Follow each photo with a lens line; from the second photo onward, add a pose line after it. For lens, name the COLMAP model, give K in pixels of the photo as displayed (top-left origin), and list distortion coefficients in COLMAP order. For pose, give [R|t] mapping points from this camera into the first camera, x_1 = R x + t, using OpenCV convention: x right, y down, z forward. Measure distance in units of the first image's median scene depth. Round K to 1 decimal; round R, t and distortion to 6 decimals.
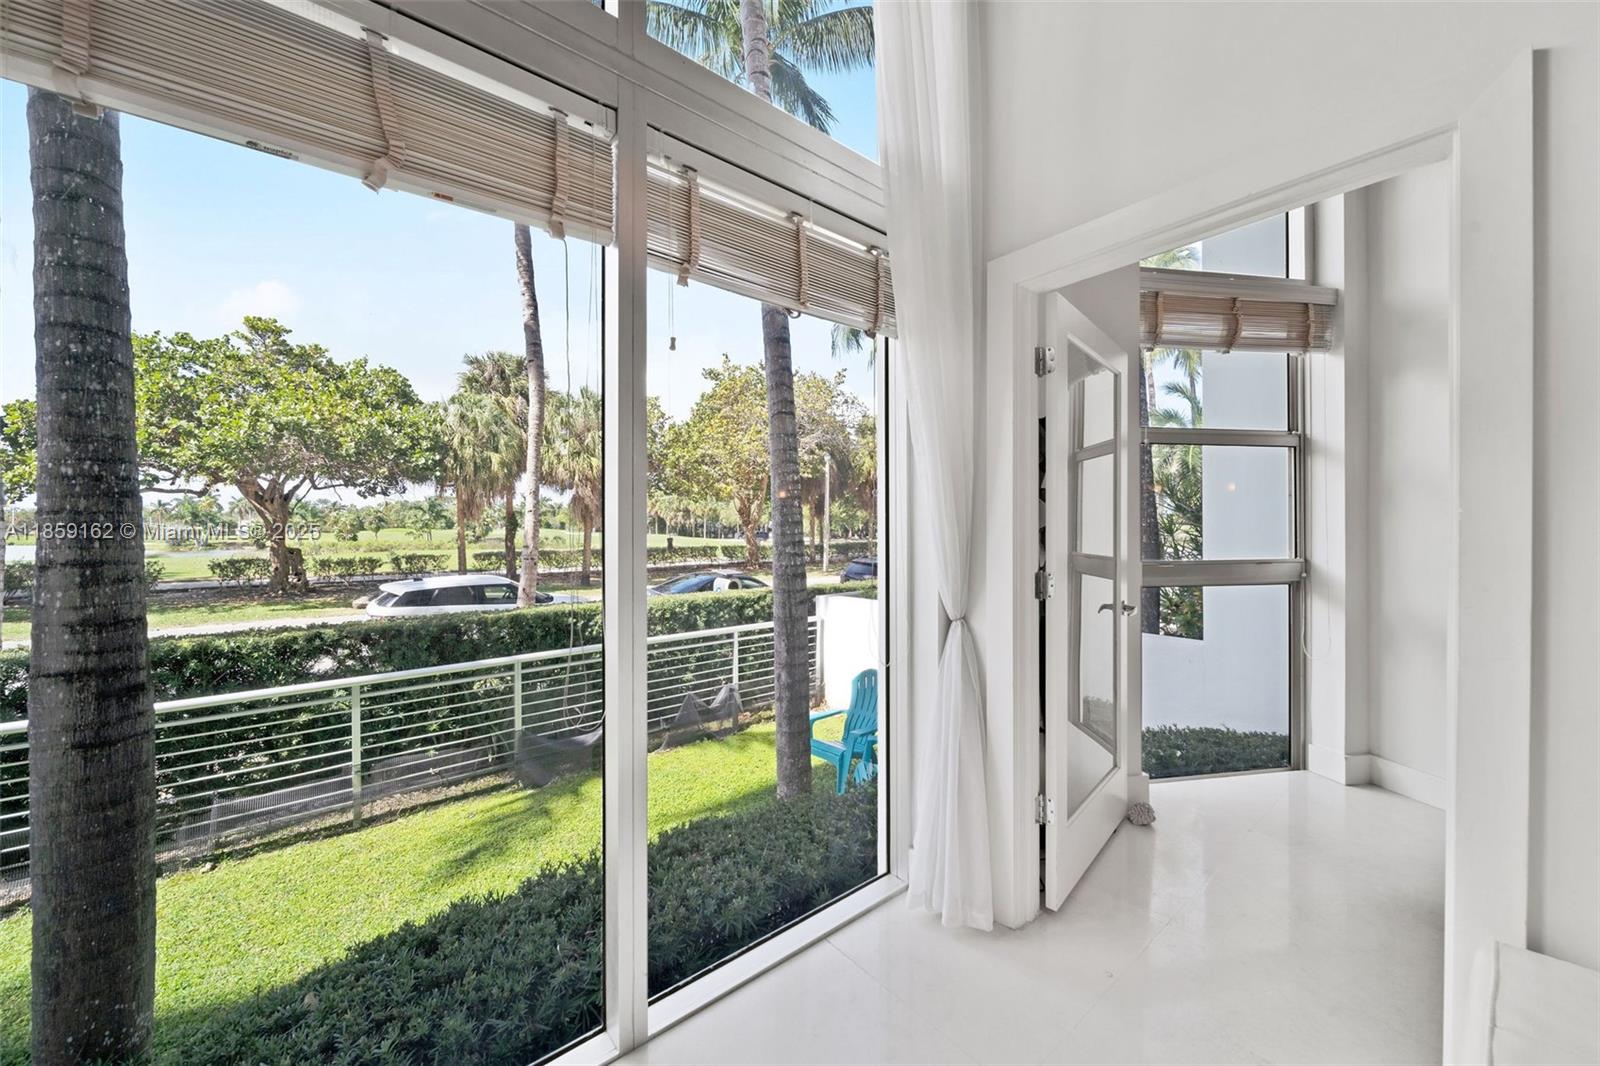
lens RADIAL K [[582.2, 0, 797.9], [0, 582.2, 521.6], [0, 0, 1]] dist [0.001249, -0.000741]
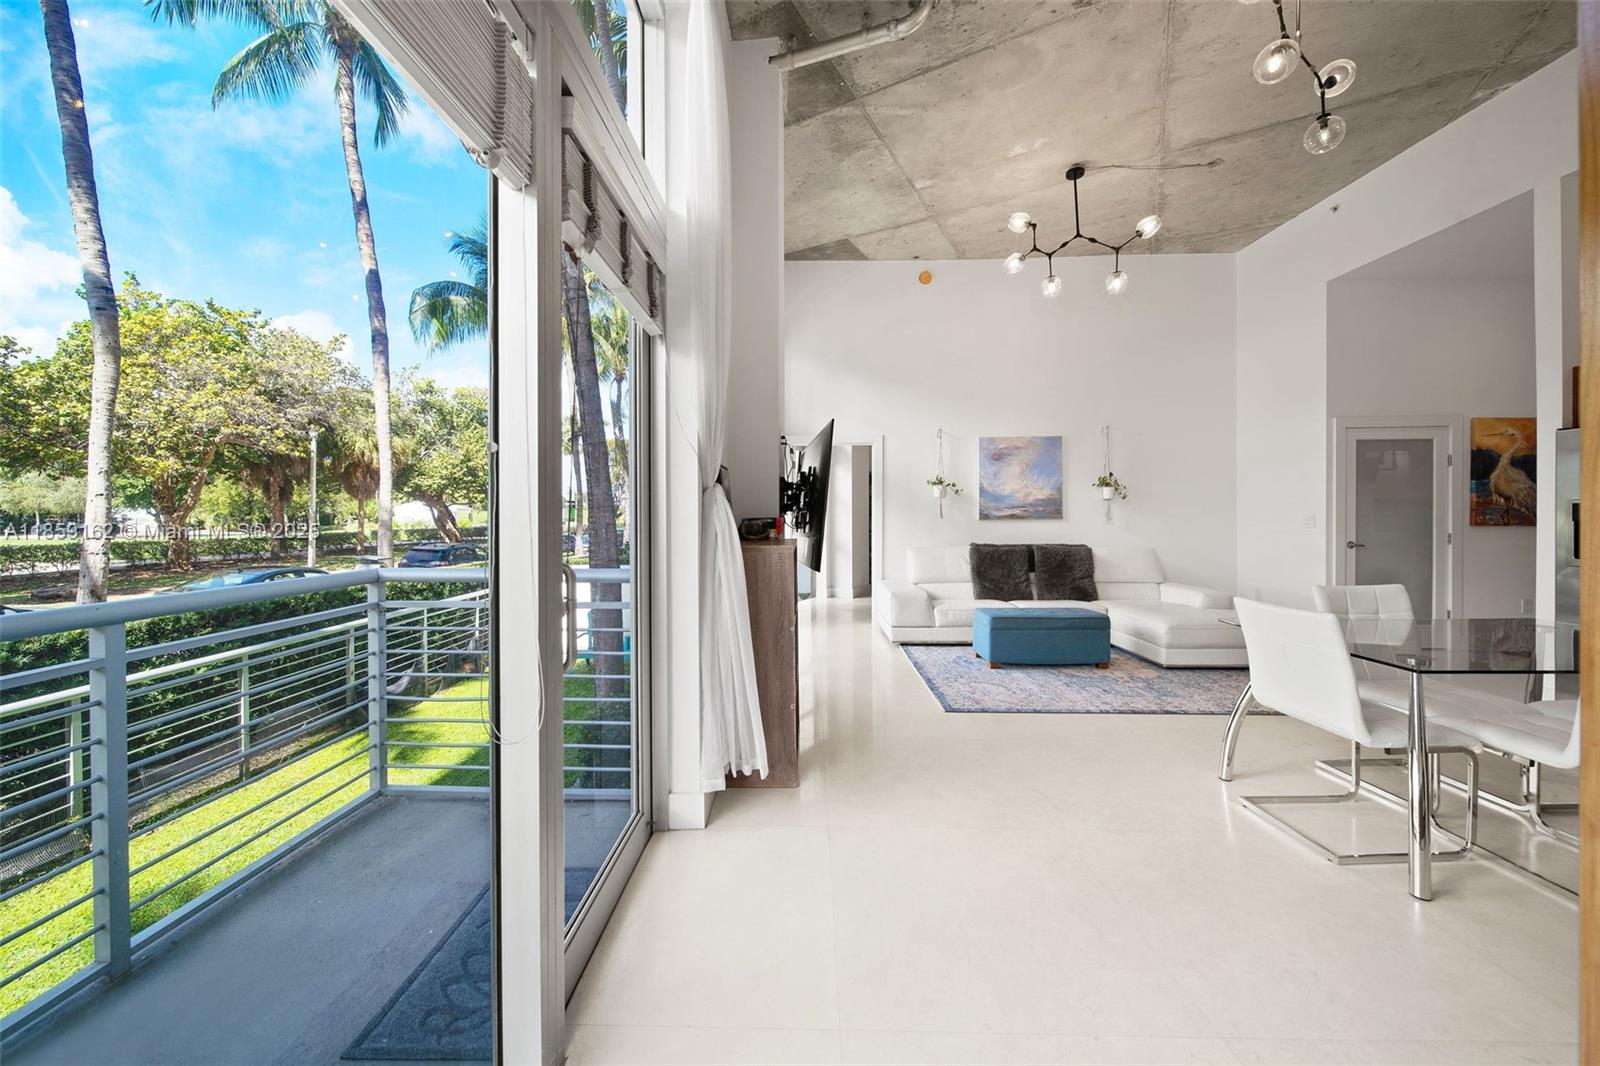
lens RADIAL K [[582.2, 0, 792.1], [0, 582.2, 504.8], [0, 0, 1]] dist [0.001249, -0.000741]
pose [[0.652508, 0.010761, 0.757705, -0.435490], [-0.003945, 0.999934, -0.010804, -0.000105], [-0.757771, 0.004060, 0.652508, -0.248758]]
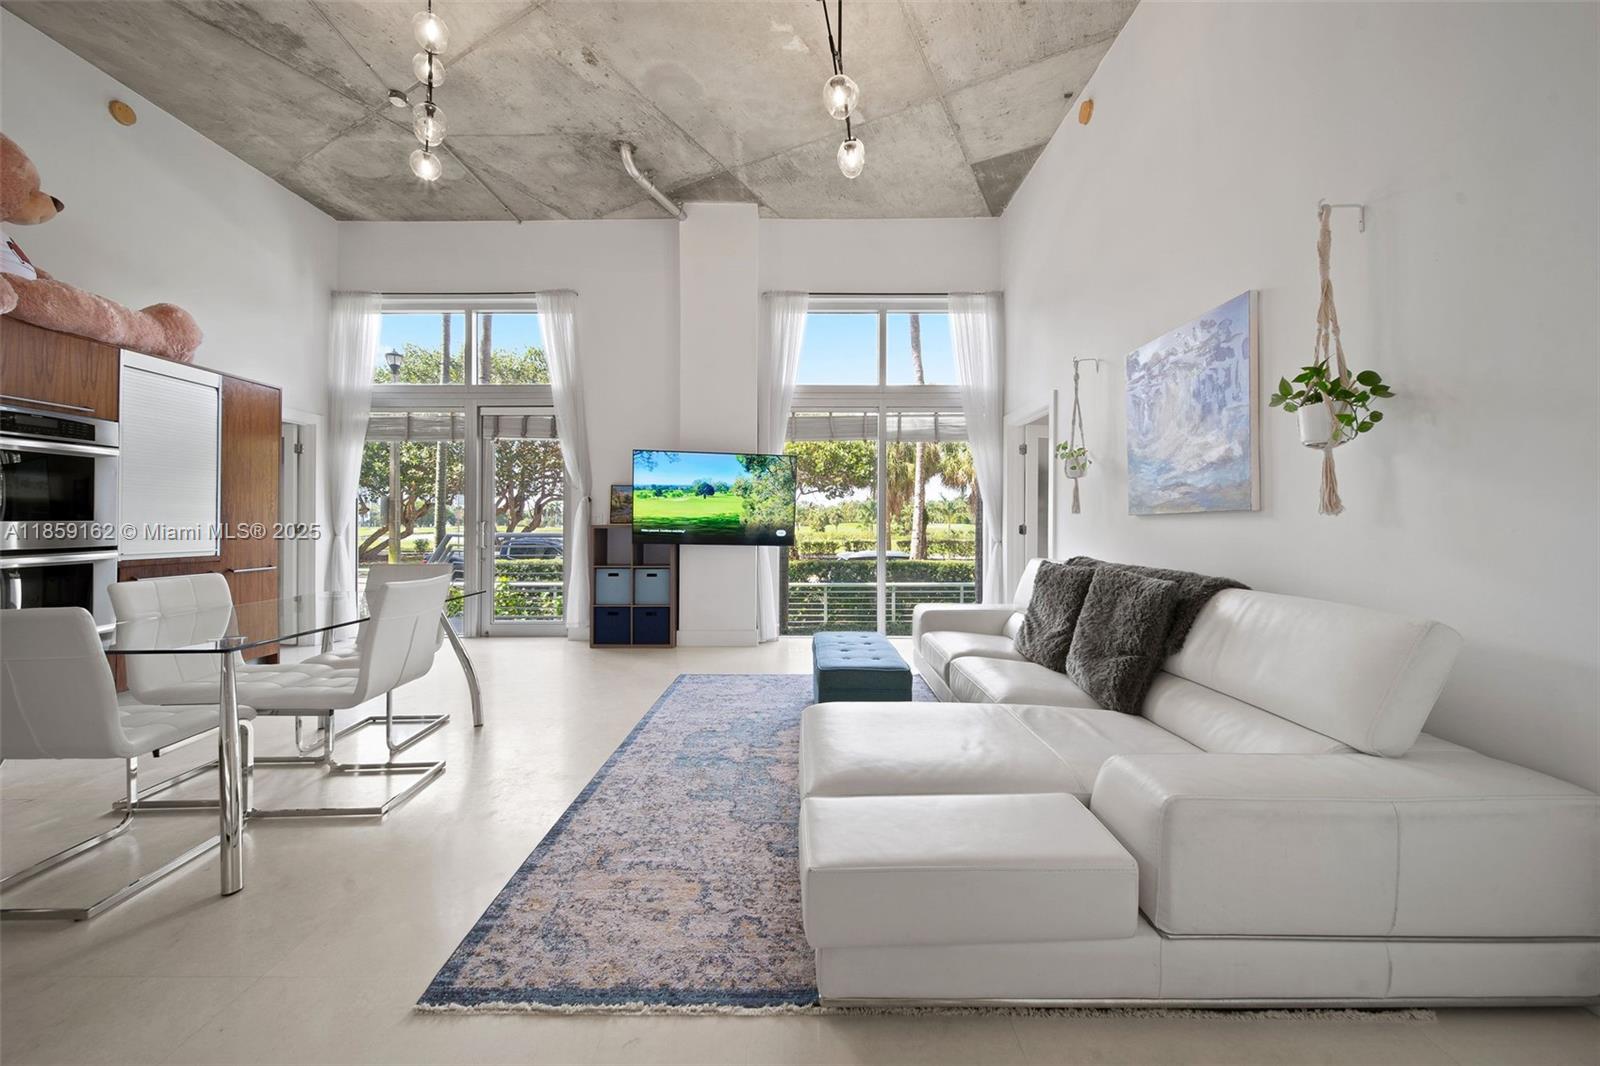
lens RADIAL K [[582.2, 0, 794.1], [0, 582.2, 512.5], [0, 0, 1]] dist [0.001249, -0.000741]
pose [[0.764841, -0.005753, -0.644194, 0.271704], [-0.000543, 0.999954, -0.009575, 0.010919], [0.644219, 0.007673, 0.764802, -0.363981]]
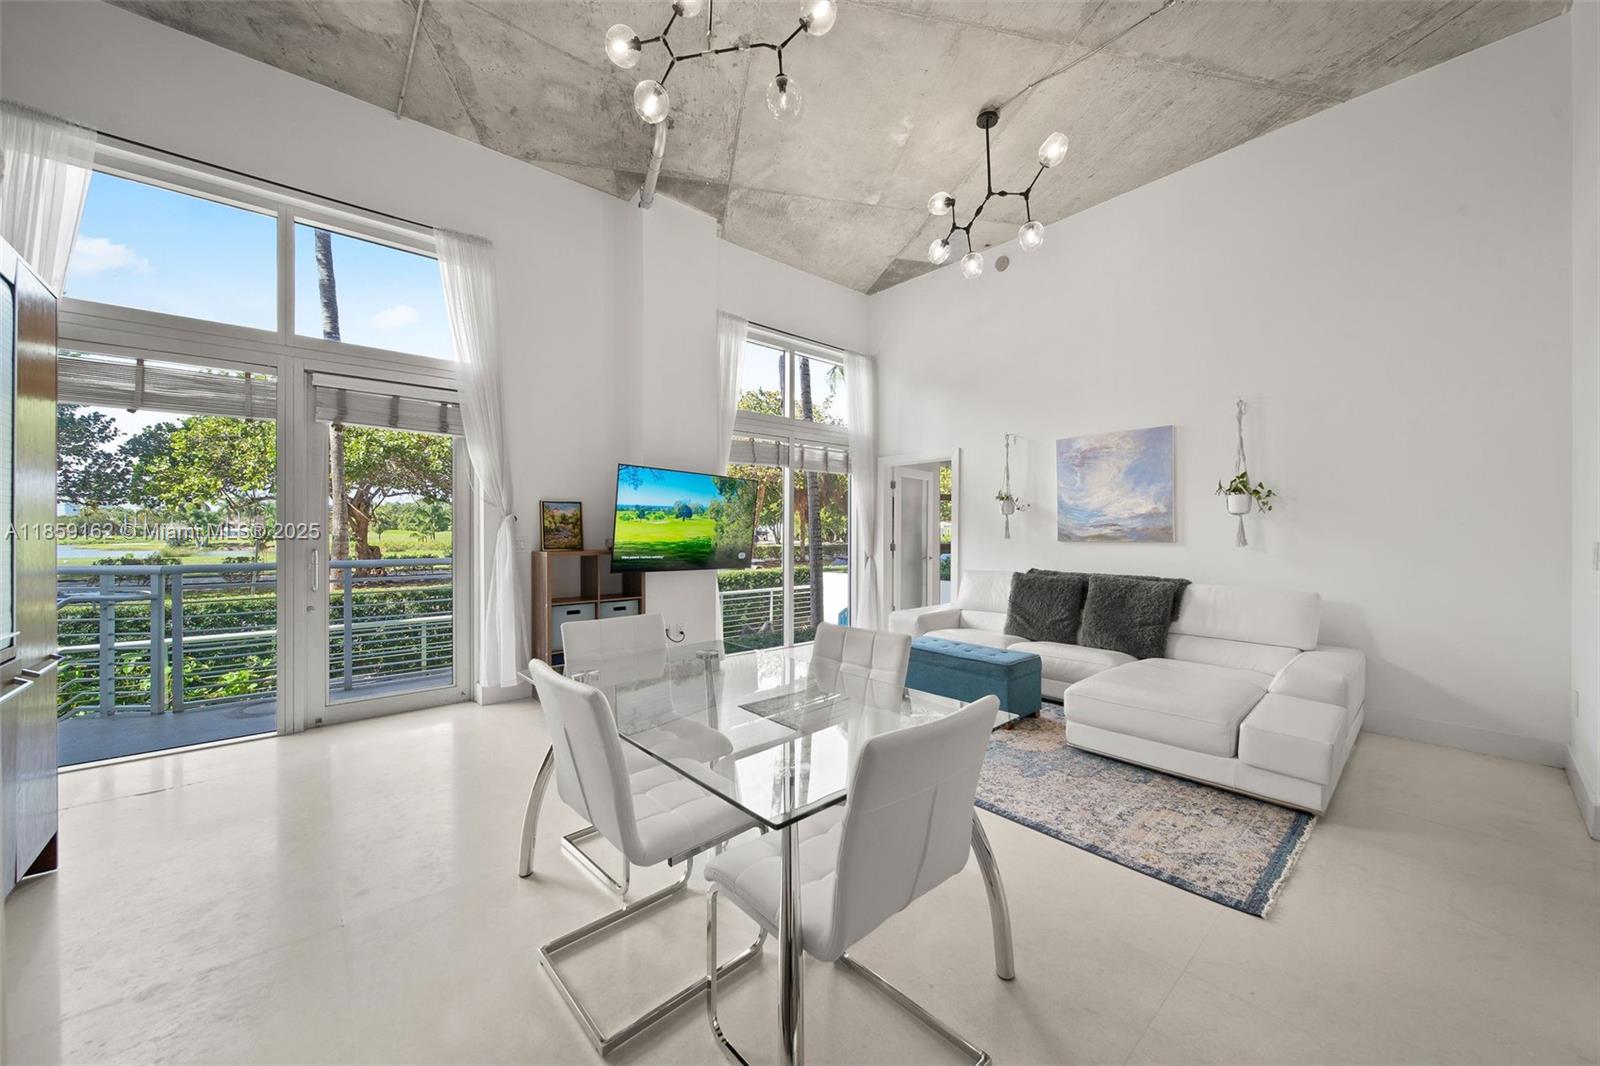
lens RADIAL K [[582.2, 0, 798.1], [0, 582.2, 522.3], [0, 0, 1]] dist [0.001249, -0.000741]
pose [[0.999631, 0.005776, 0.026529, -0.051234], [-0.005633, 0.999969, -0.005466, -0.003940], [-0.026560, 0.005315, 0.999633, -0.508765]]
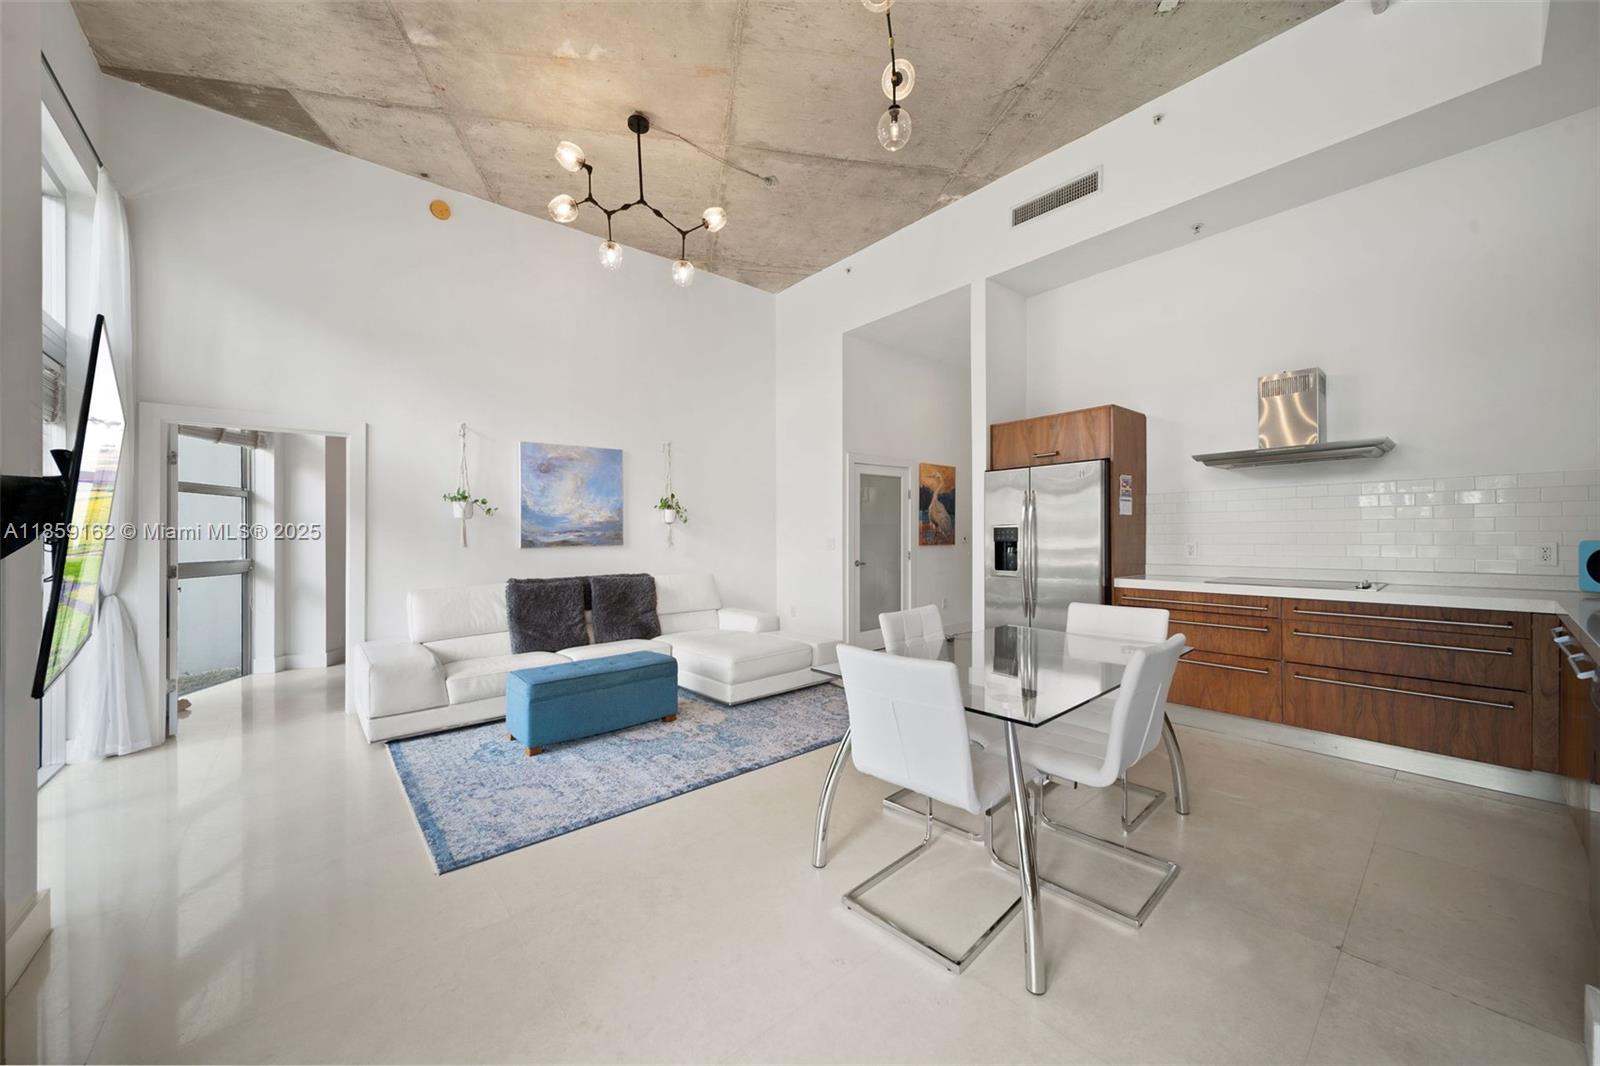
lens RADIAL K [[582.2, 0, 804.2], [0, 582.2, 532.8], [0, 0, 1]] dist [0.001249, -0.000741]
pose [[-0.030634, 0.006714, 0.999508, -0.315446], [0.003867, 0.999971, -0.006598, -0.000037], [-0.999523, 0.003663, -0.030659, -0.211553]]
